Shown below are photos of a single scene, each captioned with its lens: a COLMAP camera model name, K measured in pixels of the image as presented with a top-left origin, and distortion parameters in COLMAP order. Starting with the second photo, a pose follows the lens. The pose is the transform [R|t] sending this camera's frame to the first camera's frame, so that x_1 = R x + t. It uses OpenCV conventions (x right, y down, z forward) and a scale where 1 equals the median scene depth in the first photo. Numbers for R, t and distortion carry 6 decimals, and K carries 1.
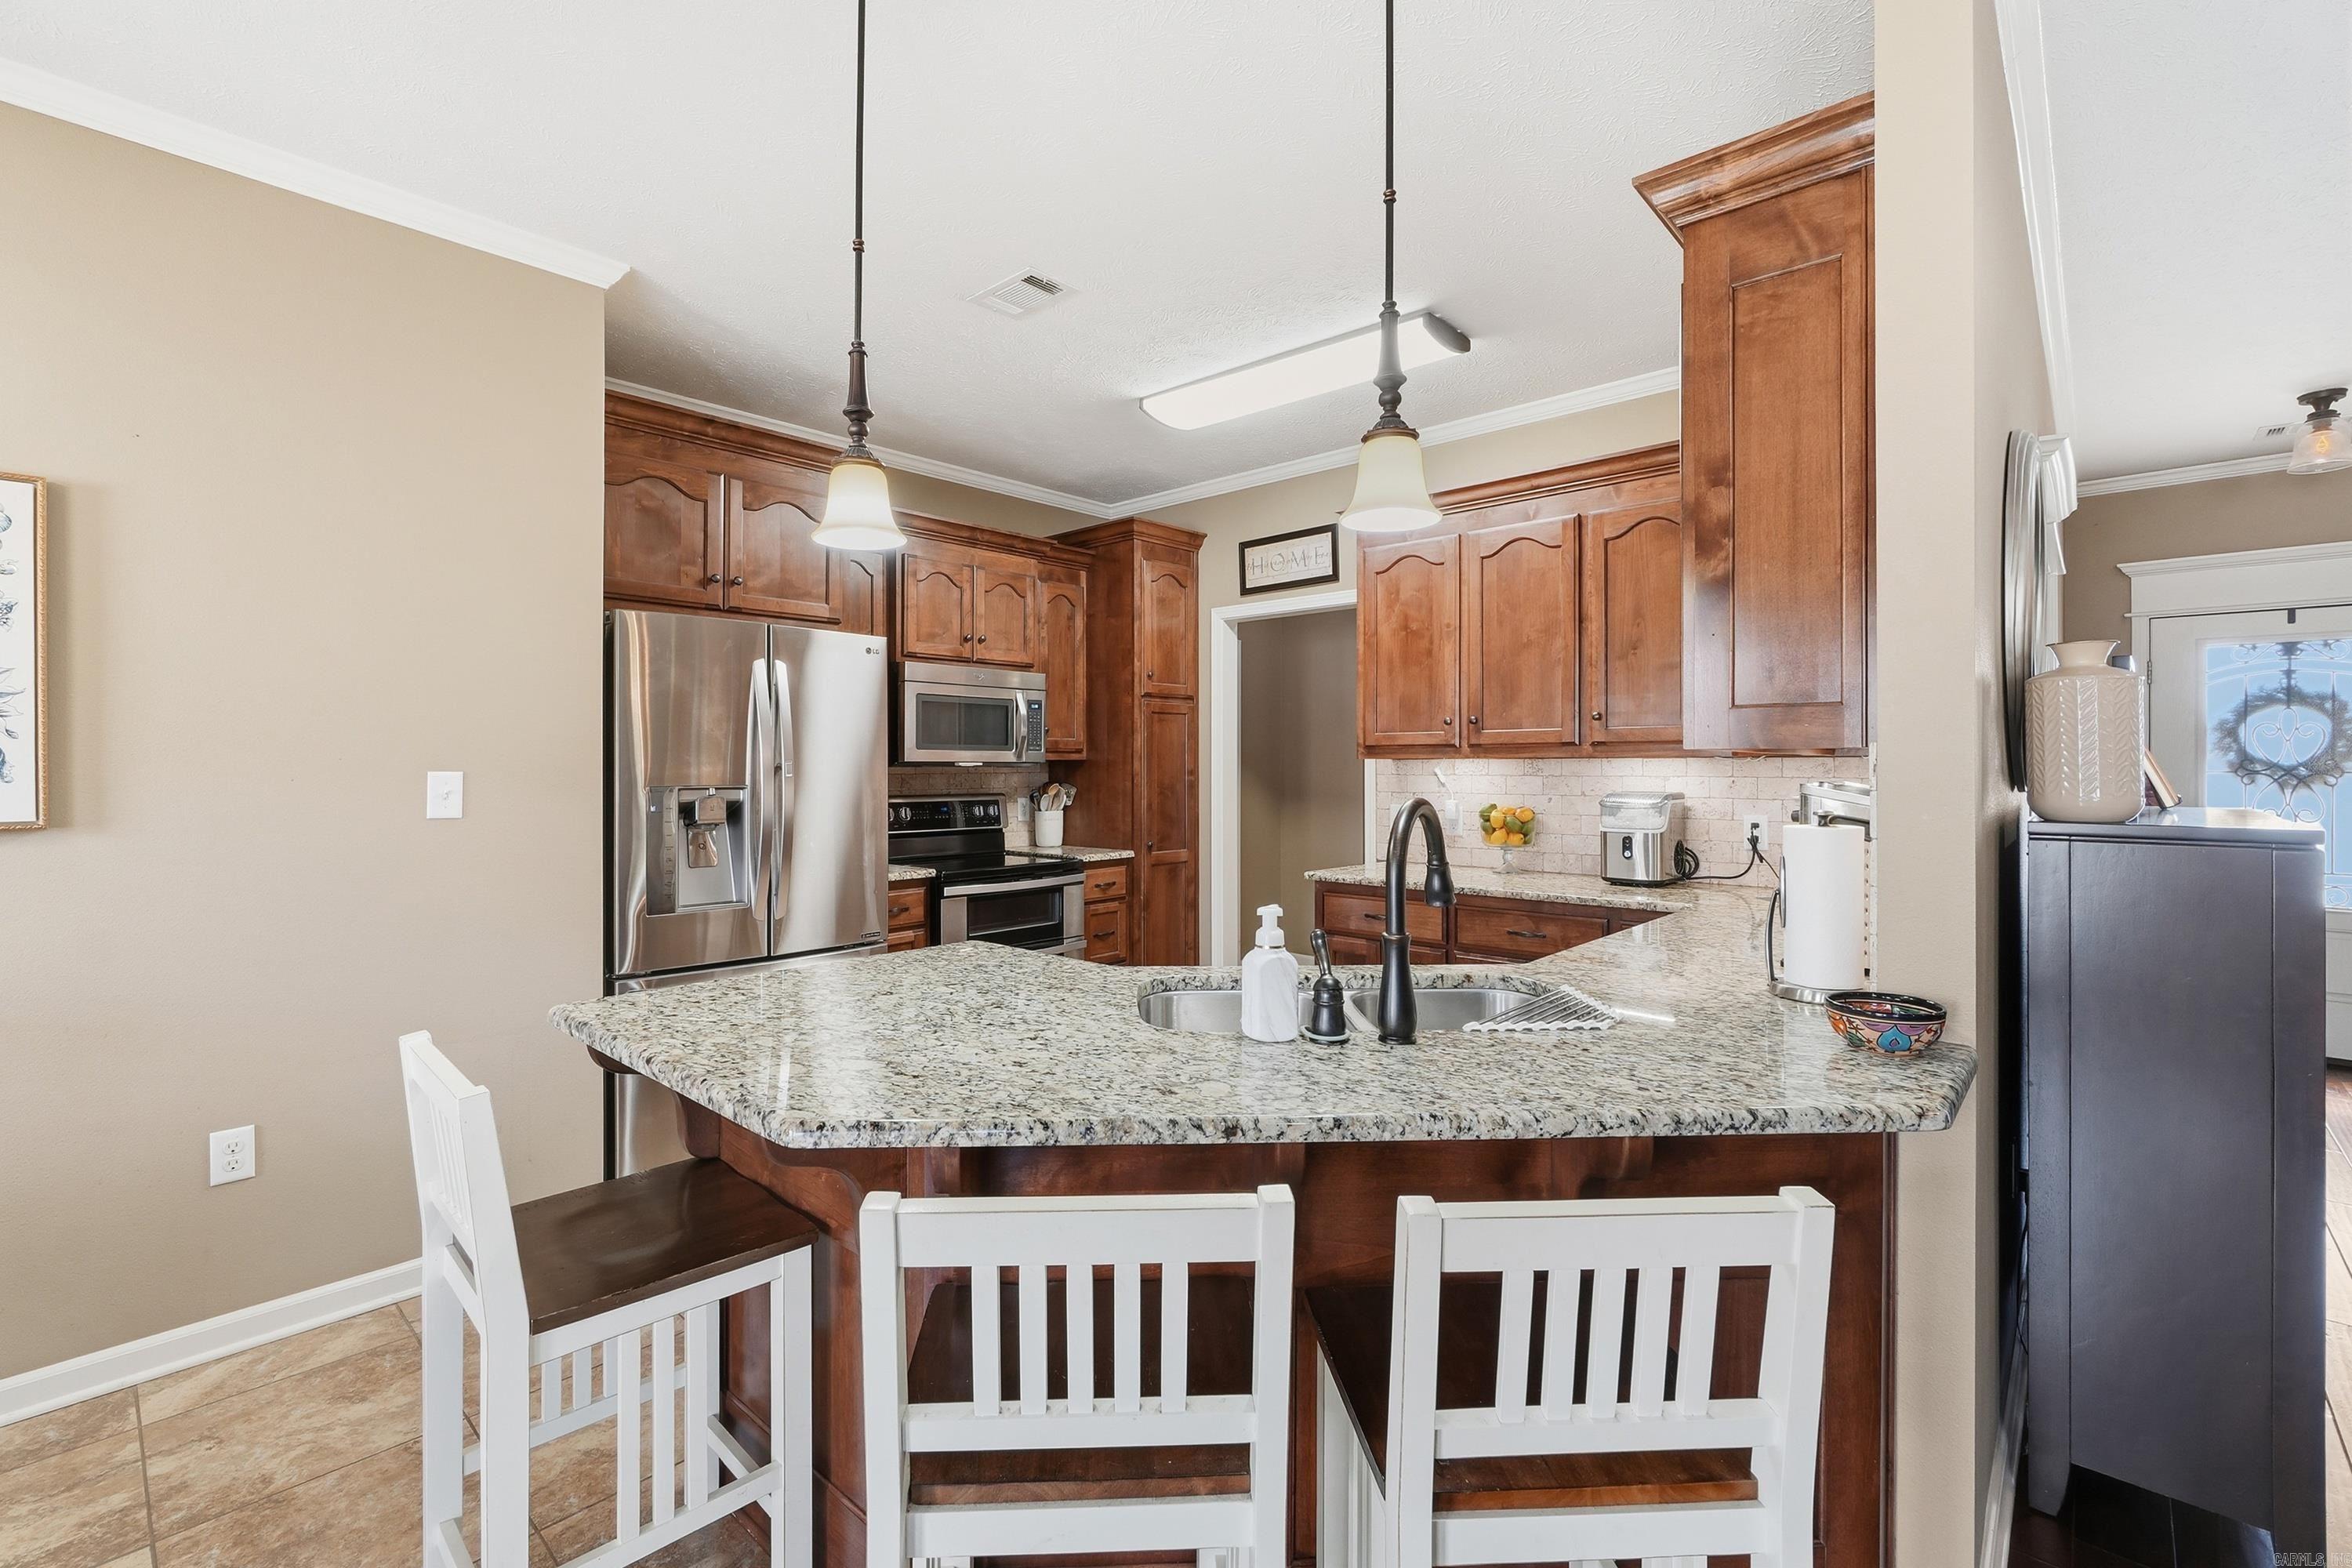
lens RADIAL K [[1016.6, 0, 1172.6], [0, 1016.6, 769.7], [0, 0, 1]] dist [0.000446, 0.000244]
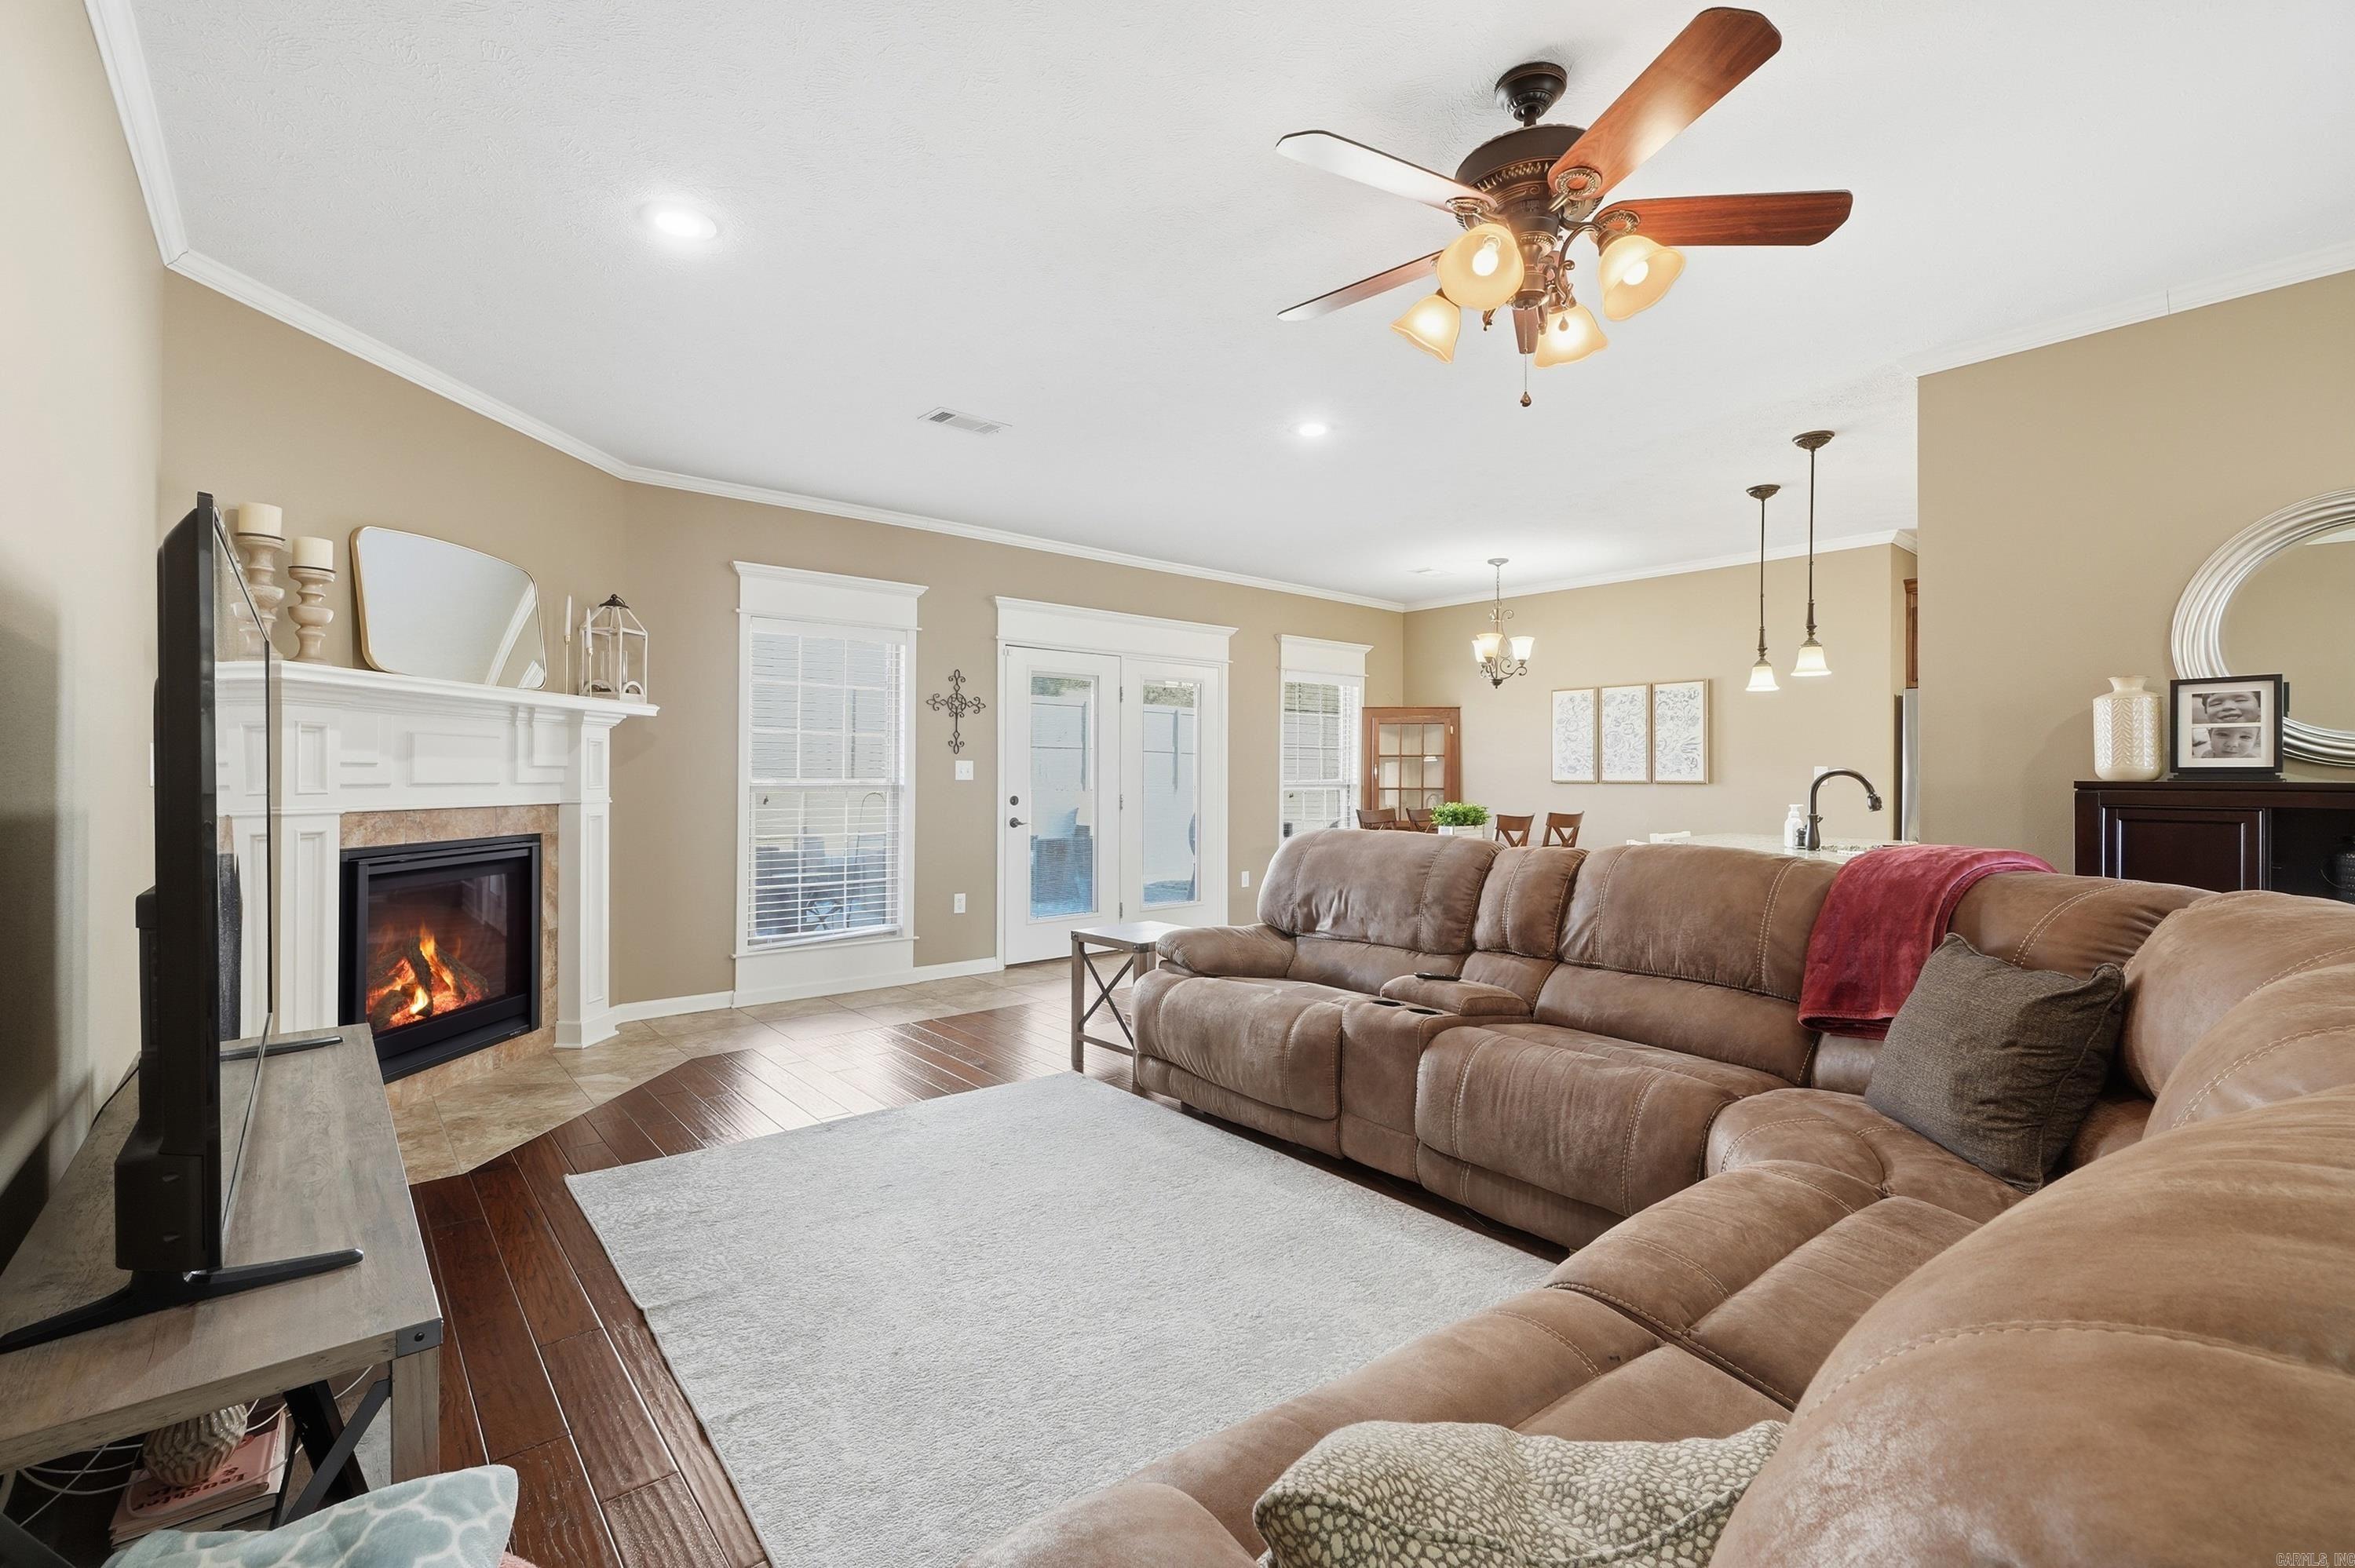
lens RADIAL K [[1017.8, 0, 1174.1], [0, 1017.8, 769.7], [0, 0, 1]] dist [0.000446, 0.000244]
pose [[-0.116747, -0.007102, -0.993136, 1.120085], [-0.009386, 0.999938, -0.006047, 0.023221], [0.993117, 0.008616, -0.116806, -0.161117]]
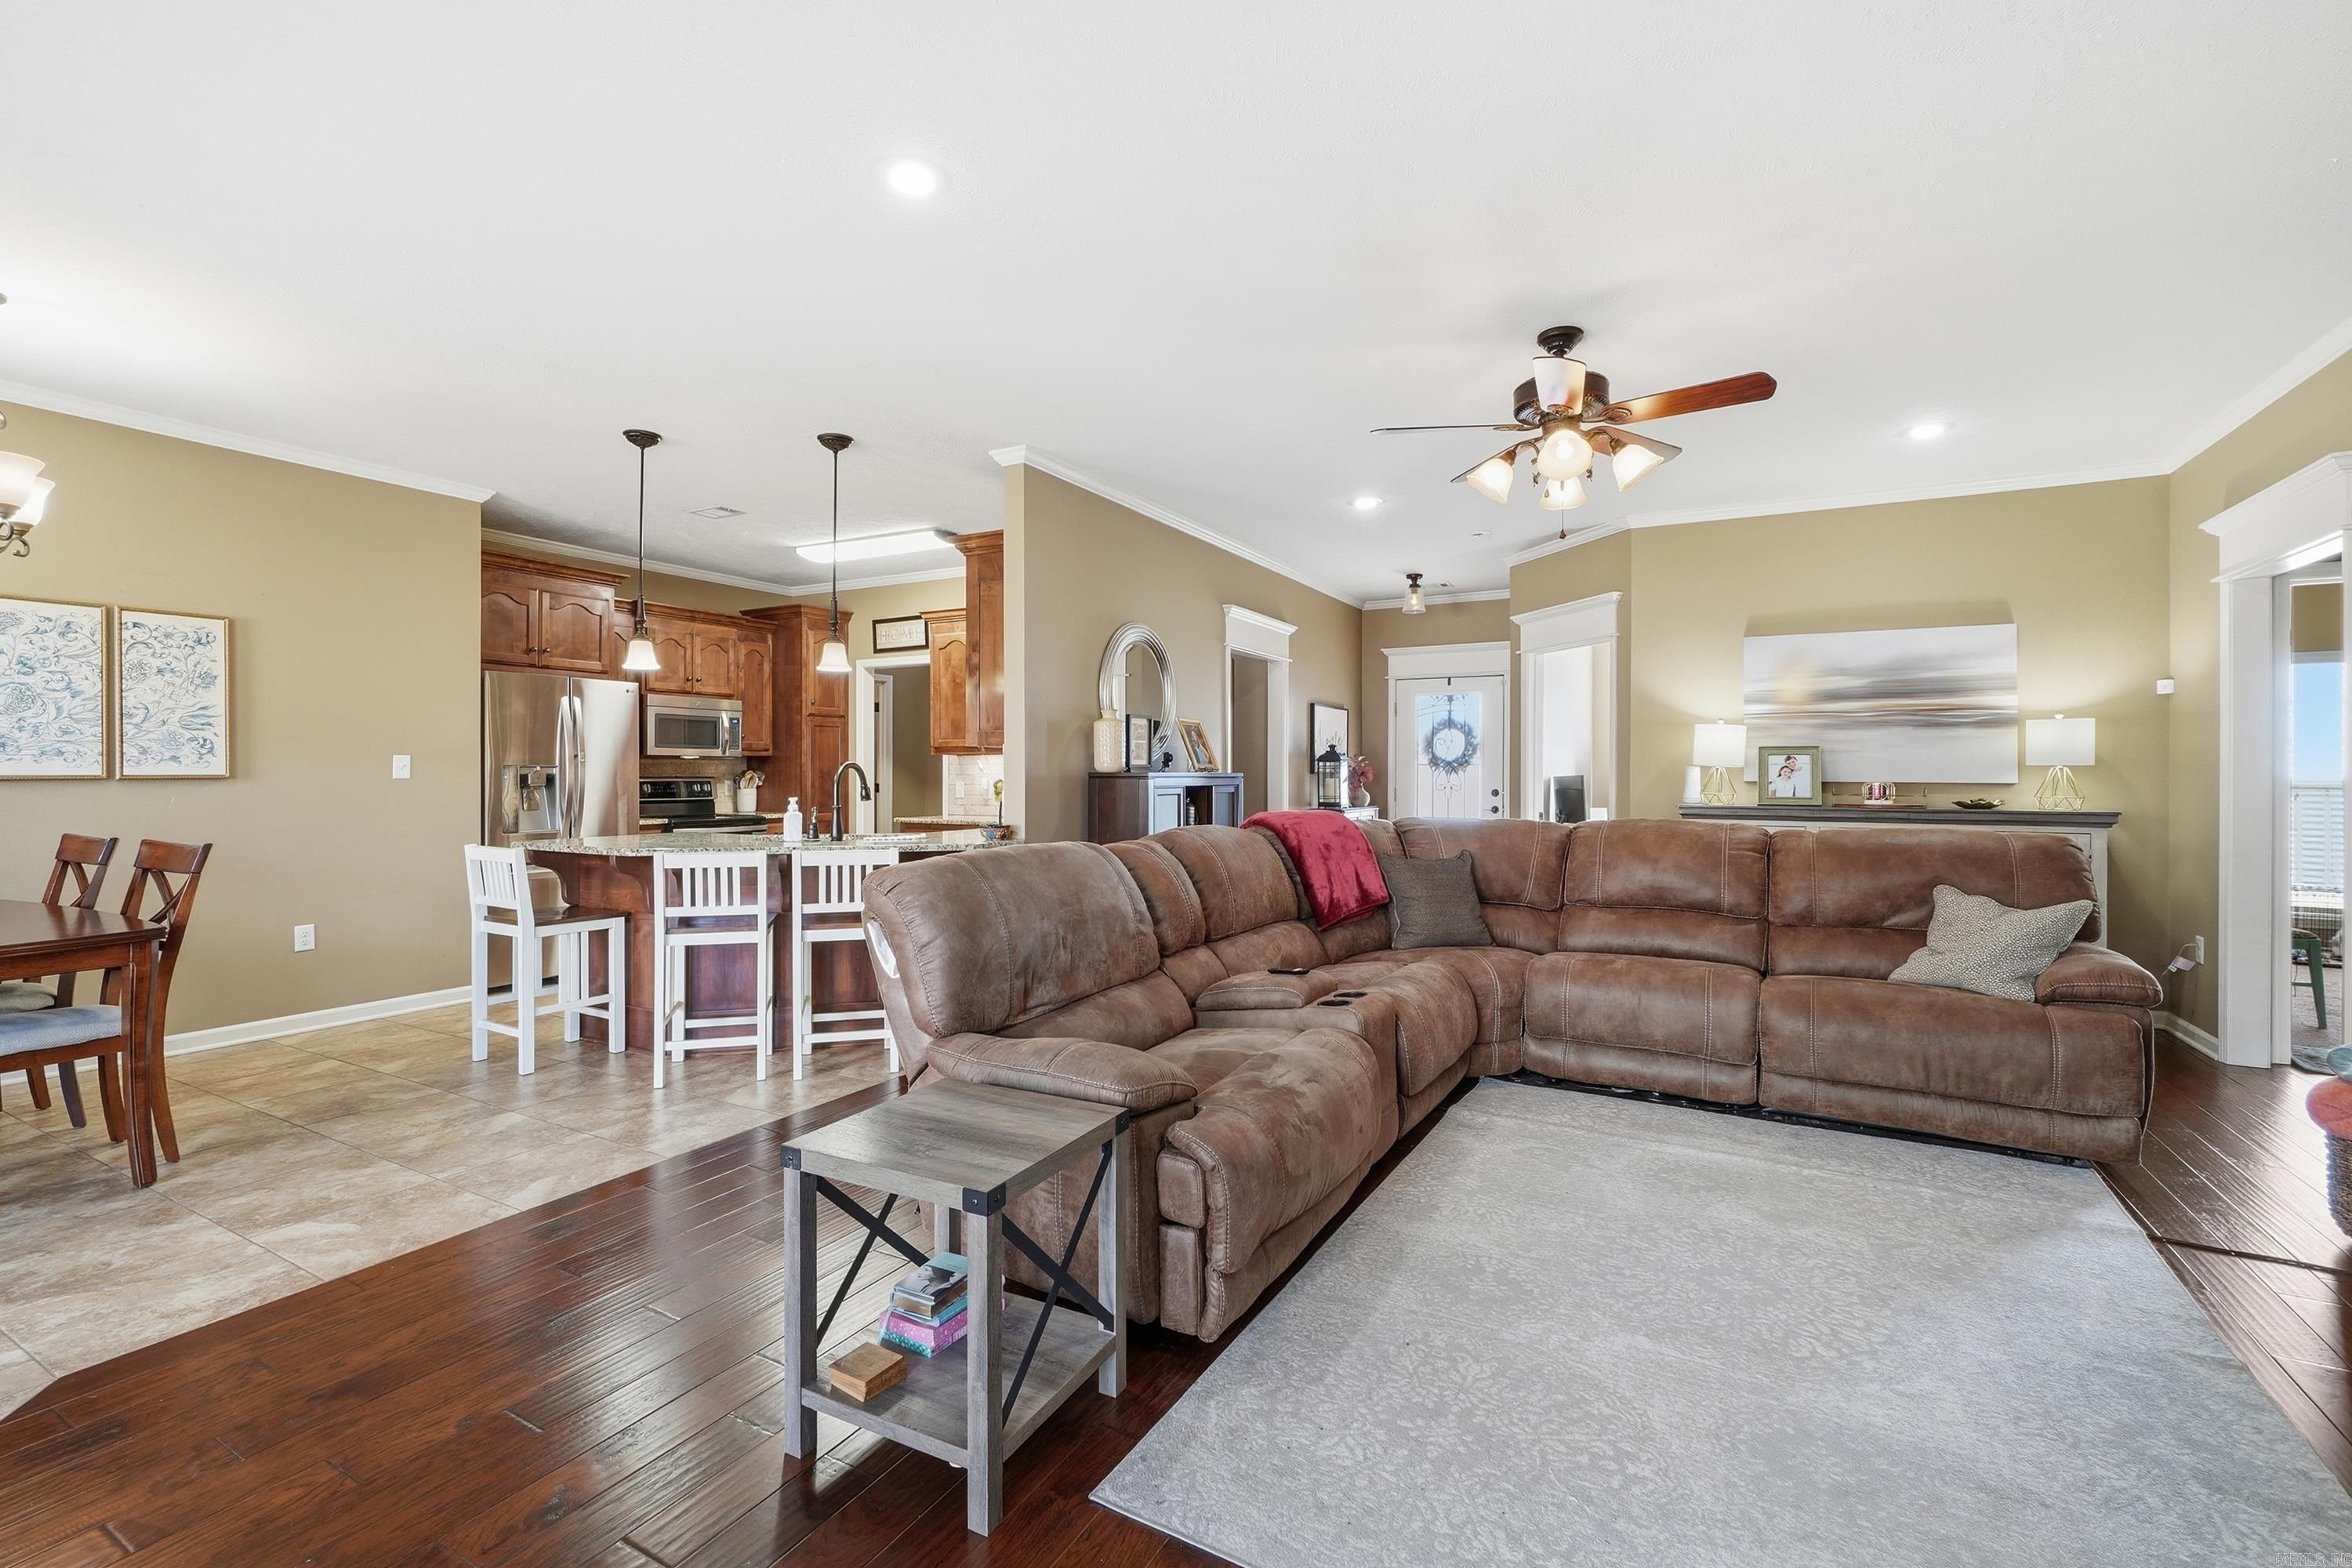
lens RADIAL K [[1022.2, 0, 1160.6], [0, 1022.2, 774.2], [0, 0, 1]] dist [0.000847, 0.000147]
pose [[0.974467, 0.000139, 0.224529, 0.159042], [0.000618, 0.999994, -0.003300, 0.026741], [-0.224528, 0.003354, 0.974462, -0.728491]]
